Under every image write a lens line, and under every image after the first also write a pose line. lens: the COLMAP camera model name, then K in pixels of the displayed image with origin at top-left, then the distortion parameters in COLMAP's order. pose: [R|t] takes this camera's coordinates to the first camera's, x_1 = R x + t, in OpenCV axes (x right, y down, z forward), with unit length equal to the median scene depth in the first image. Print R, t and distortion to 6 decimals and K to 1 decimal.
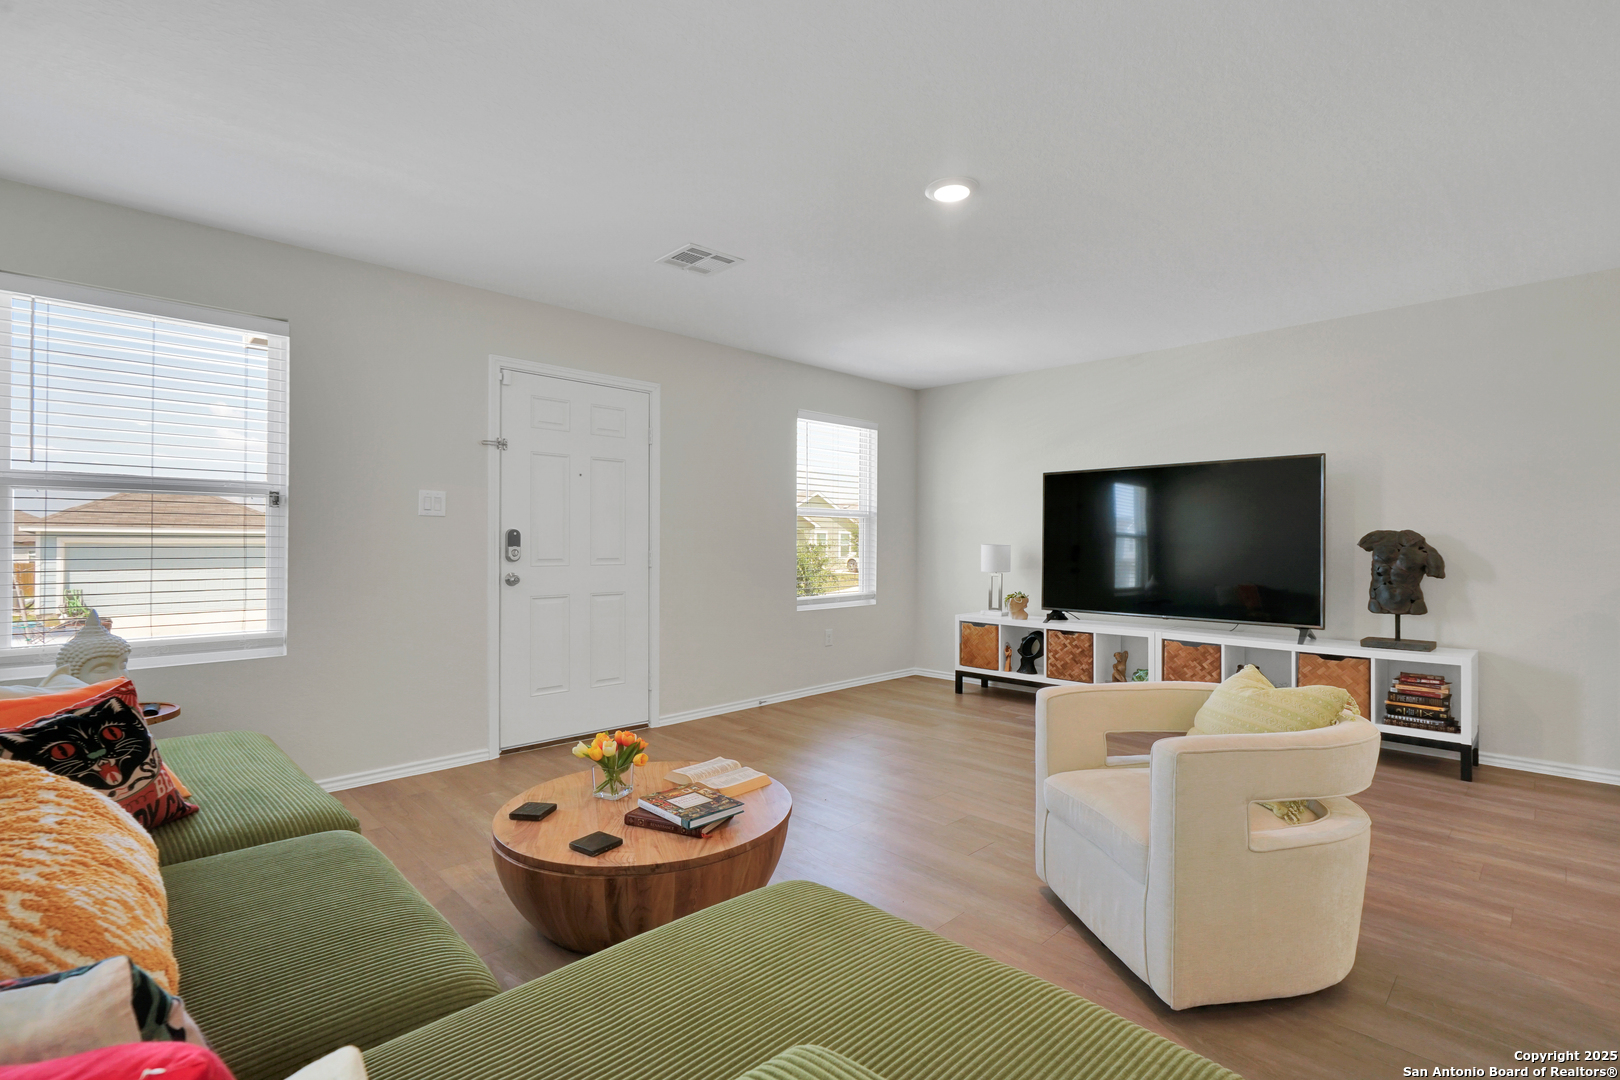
lens RADIAL K [[753.8, 0, 738.9], [0, 753.8, 538.9], [0, 0, 1]] dist [0.000824, -0.000739]
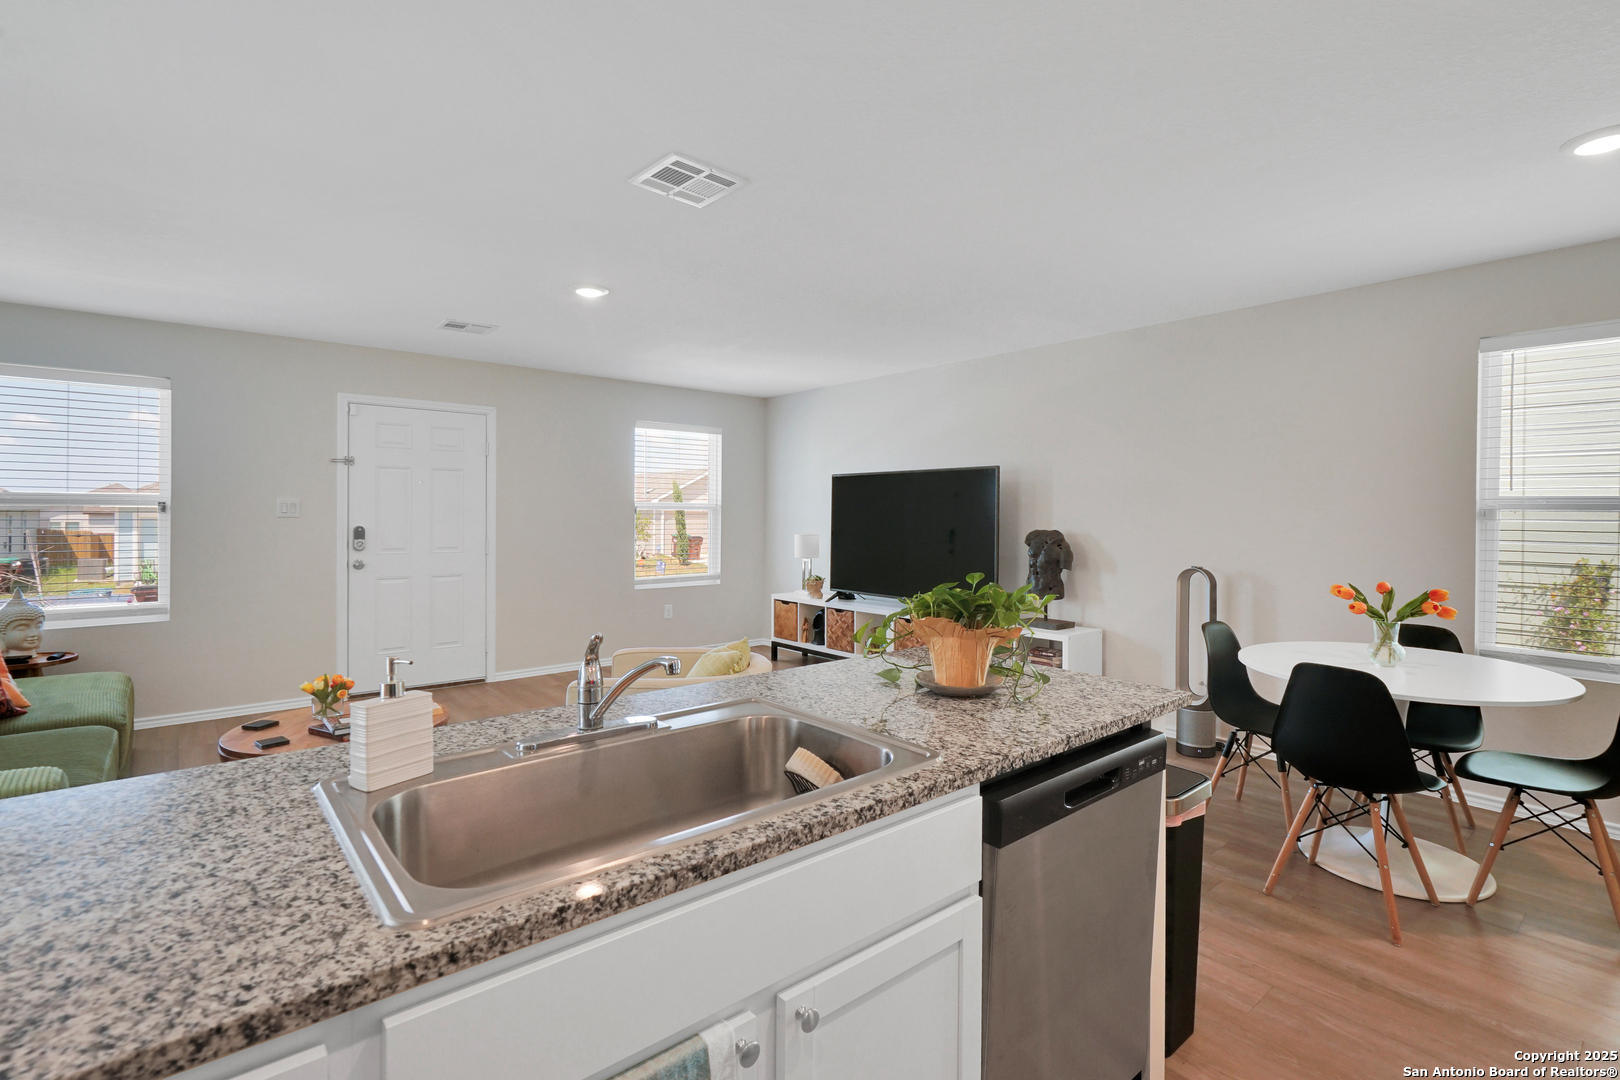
lens RADIAL K [[757.0, 0, 822.4], [0, 757.0, 507.1], [0, 0, 1]] dist [0.000040, 0.001007]
pose [[0.997687, 0.002906, -0.067910, 0.528483], [-0.002876, 0.999996, 0.000551, -0.043630], [0.067912, -0.000354, 0.997691, -0.225478]]
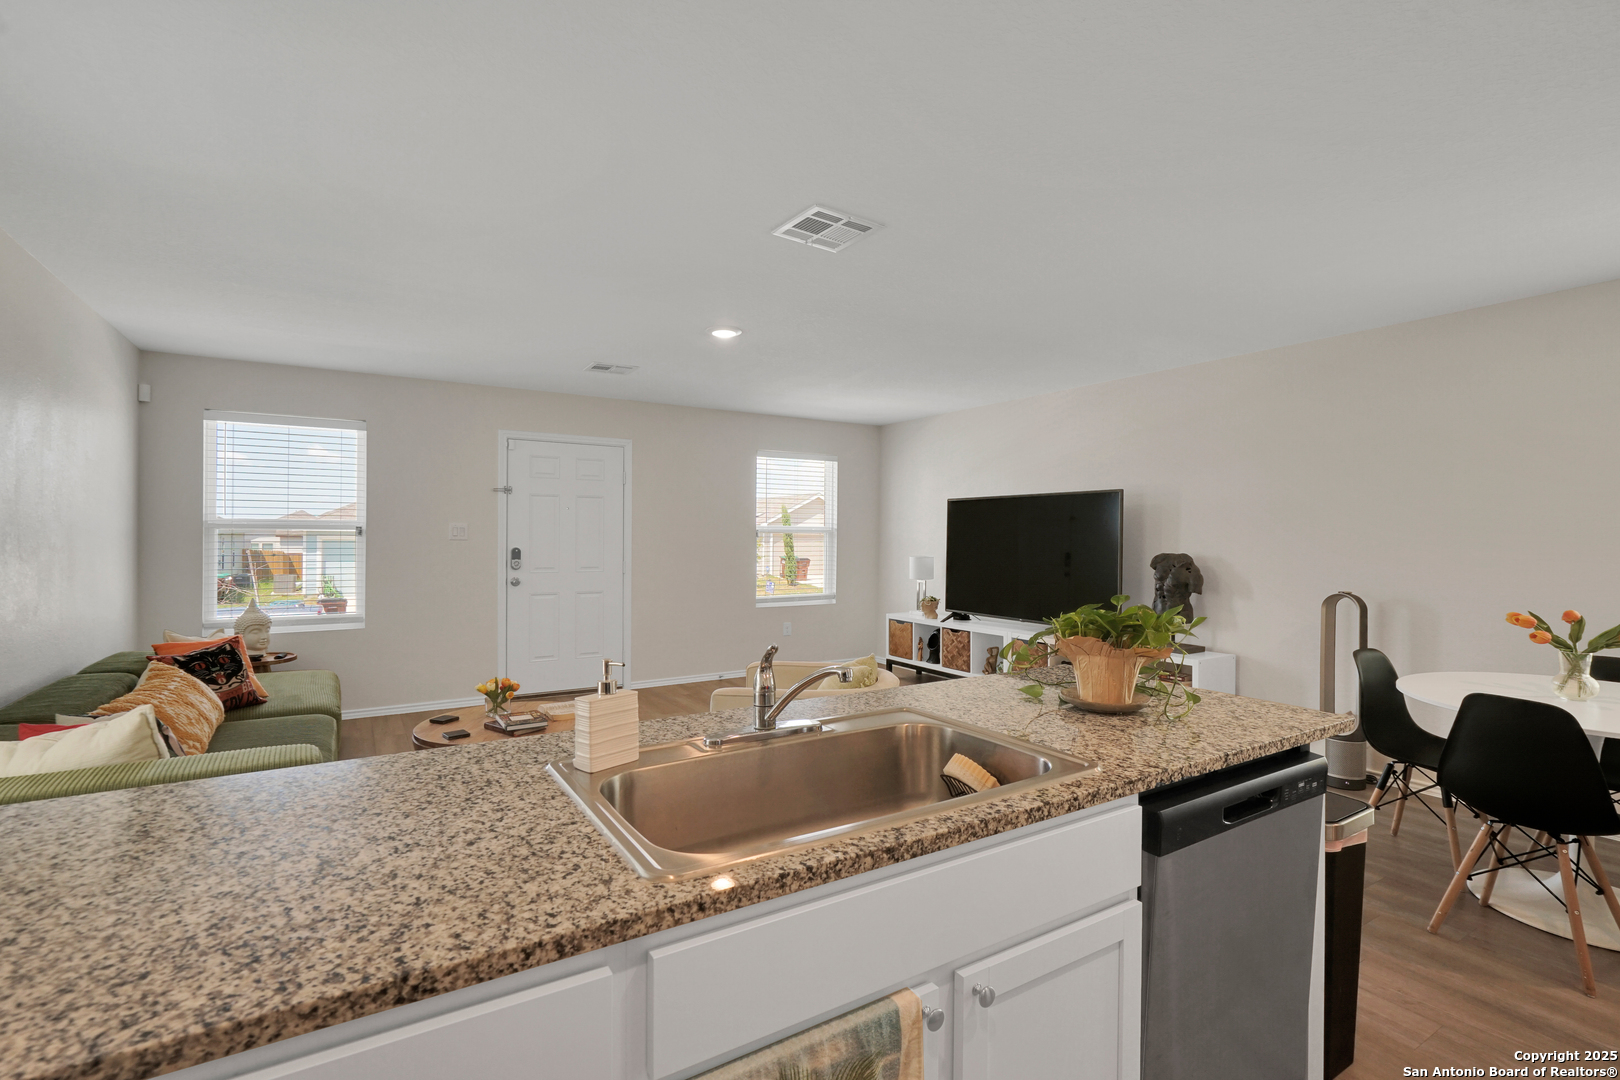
lens RADIAL K [[757.0, 0, 770.3], [0, 757.0, 530.5], [0, 0, 1]] dist [0.000040, 0.001007]
pose [[0.974479, 0.001860, -0.224471, 0.463304], [-0.001239, 0.999995, 0.002907, -0.045791], [0.224475, -0.002555, 0.974476, -0.293649]]
